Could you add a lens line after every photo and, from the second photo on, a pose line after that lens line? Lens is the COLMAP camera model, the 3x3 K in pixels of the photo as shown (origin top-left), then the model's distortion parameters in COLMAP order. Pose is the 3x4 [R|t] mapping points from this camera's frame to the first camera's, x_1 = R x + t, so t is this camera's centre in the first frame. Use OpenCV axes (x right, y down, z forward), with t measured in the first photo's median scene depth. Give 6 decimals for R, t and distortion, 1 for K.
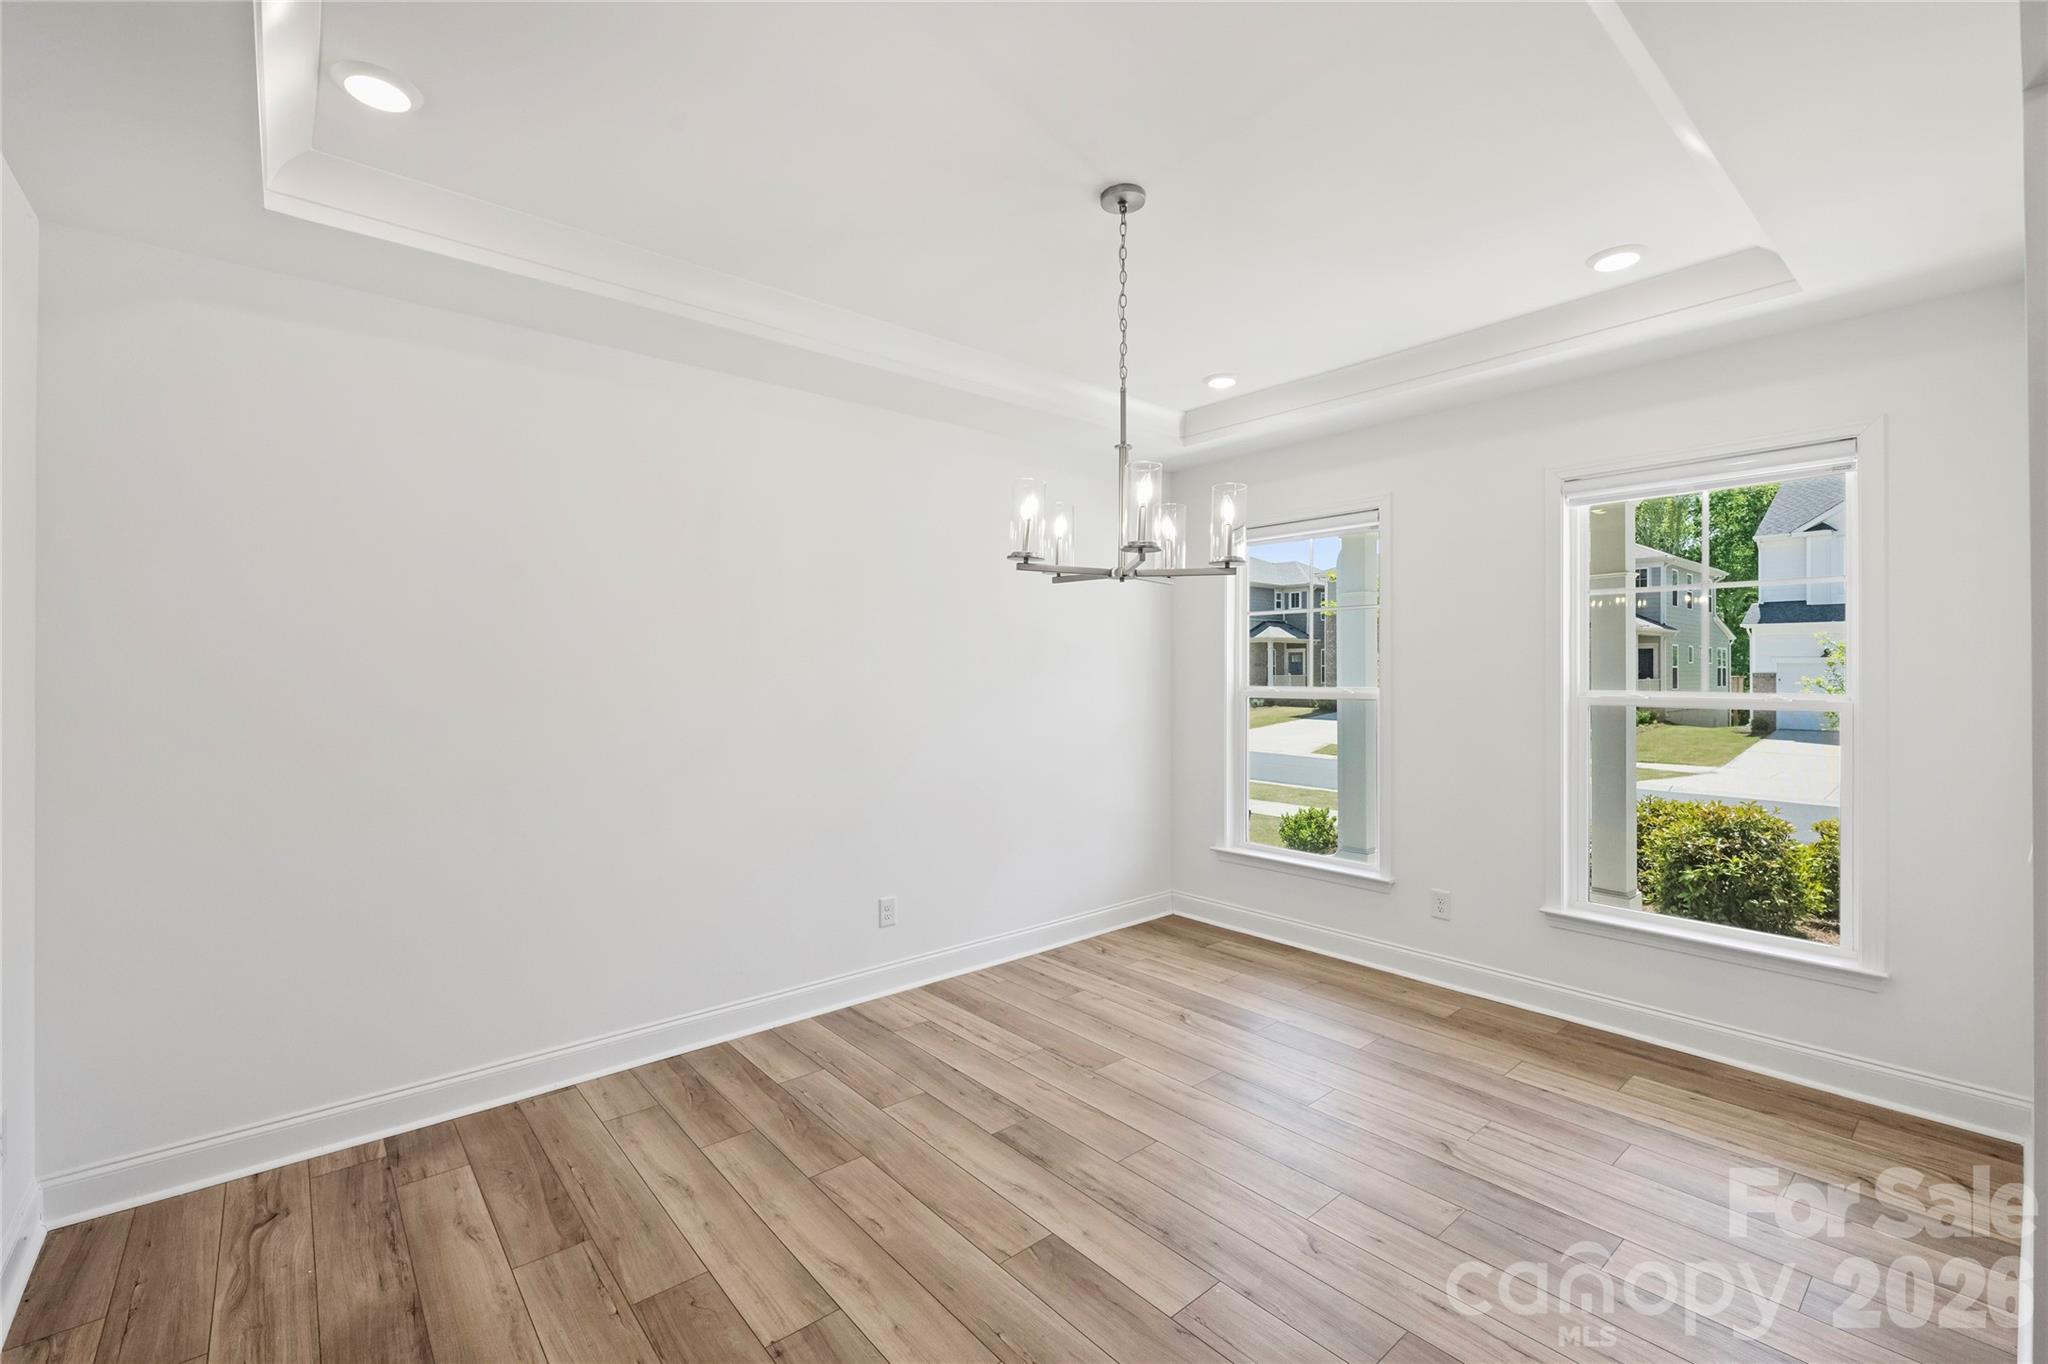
lens RADIAL K [[879.7, 0, 1024.0], [0, 879.7, 682.0], [0, 0, 1]] dist [-0.001674, -0.000272]
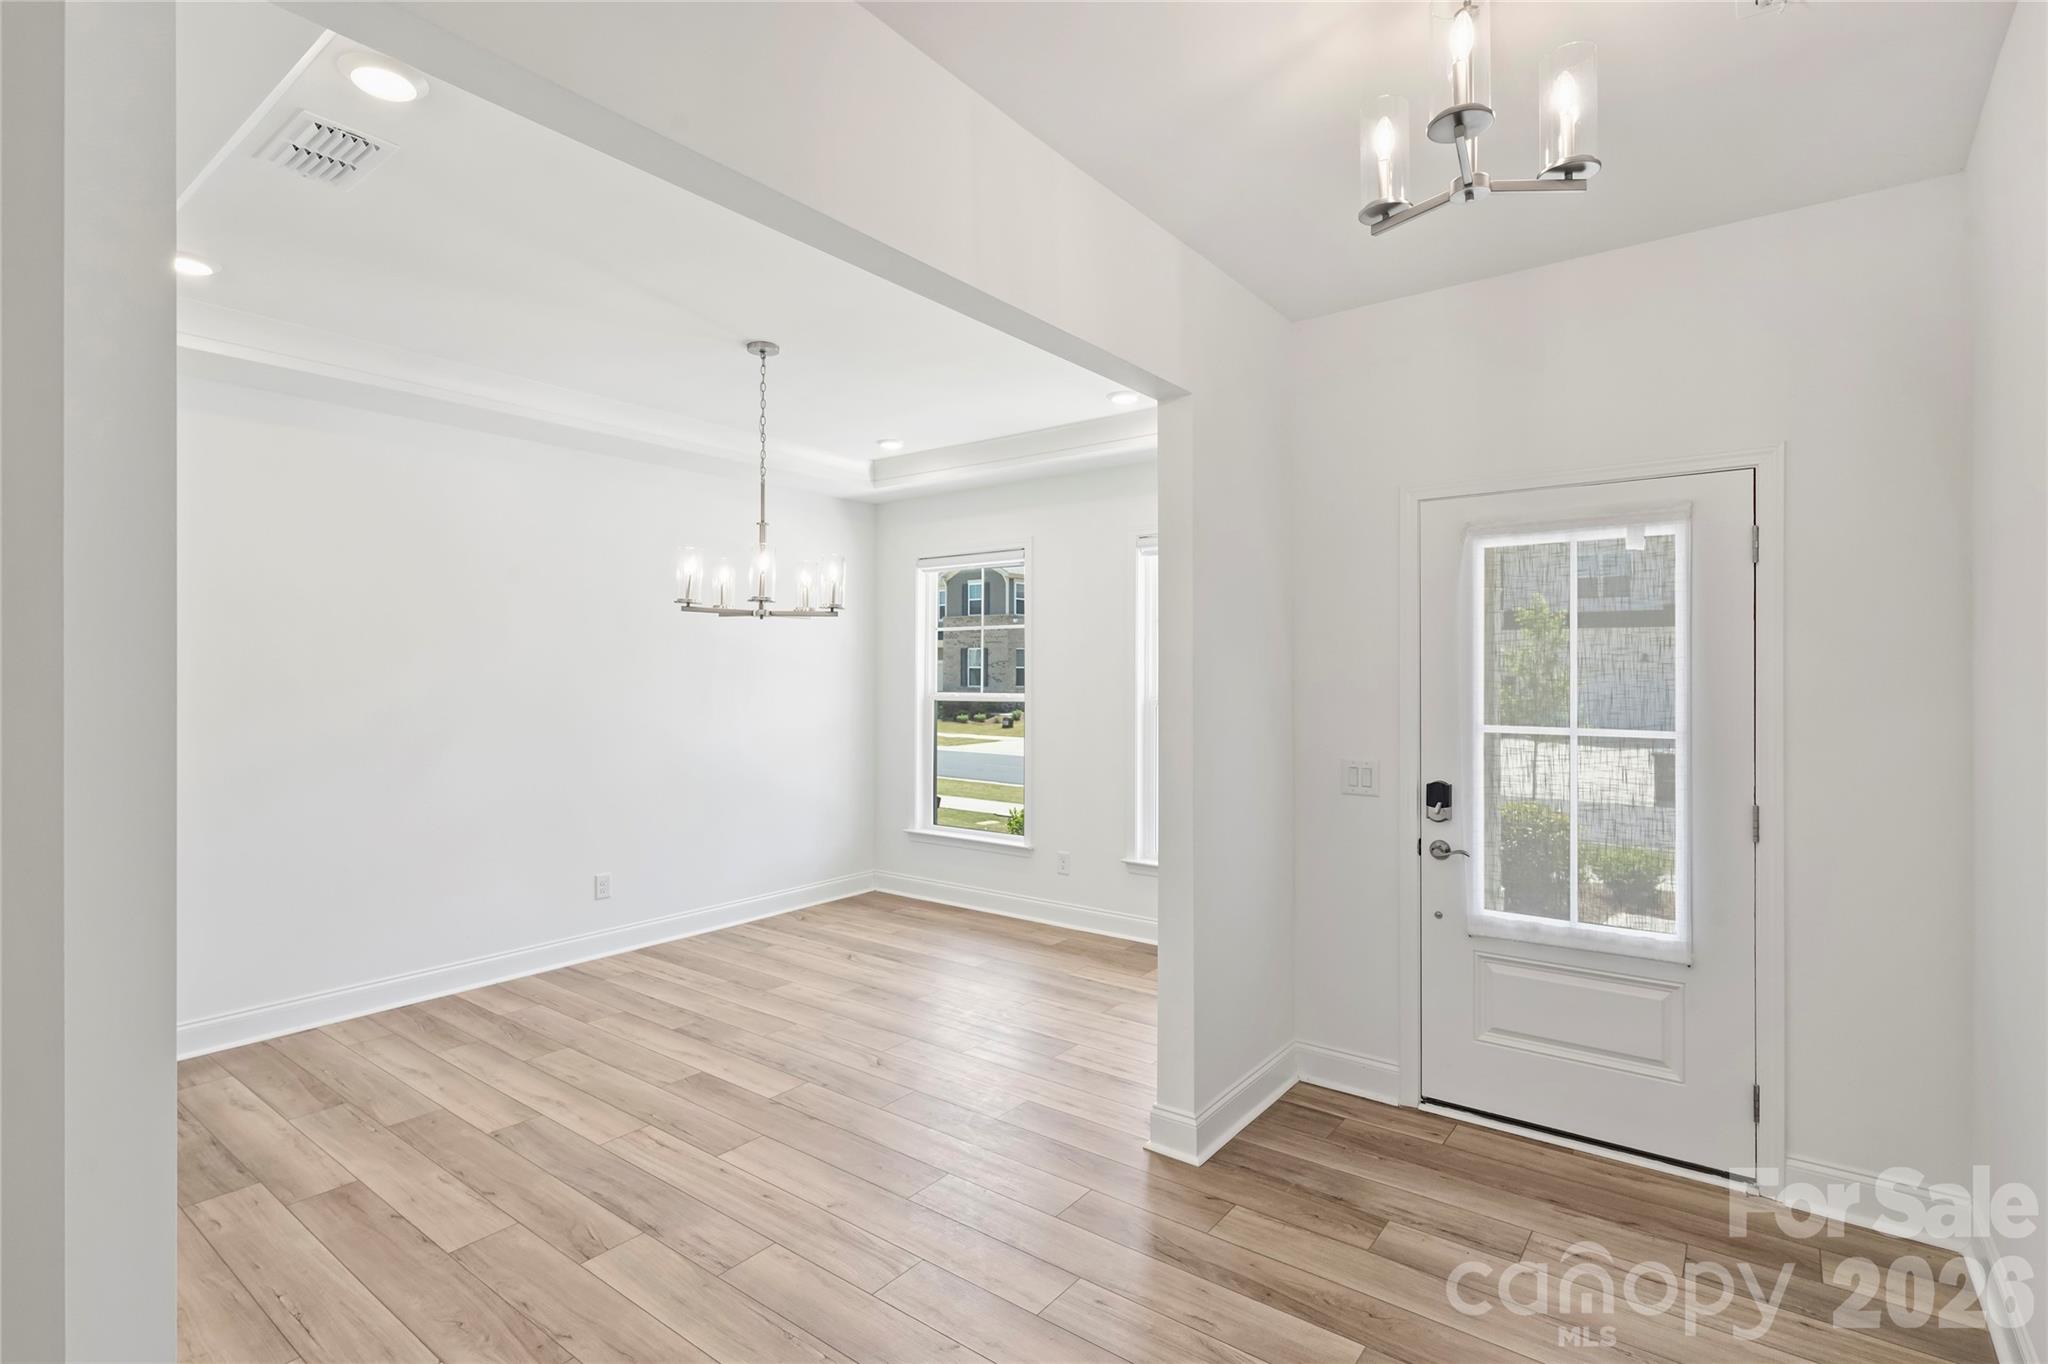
lens RADIAL K [[996.1, 0, 1012.8], [0, 996.1, 676.2], [0, 0, 1]] dist [-0.006157, 0.001345]
pose [[0.980863, 0.000779, 0.194699, 0.156536], [0.000937, 0.999962, -0.008721, -0.005954], [-0.194698, 0.008736, 0.980824, -0.519293]]
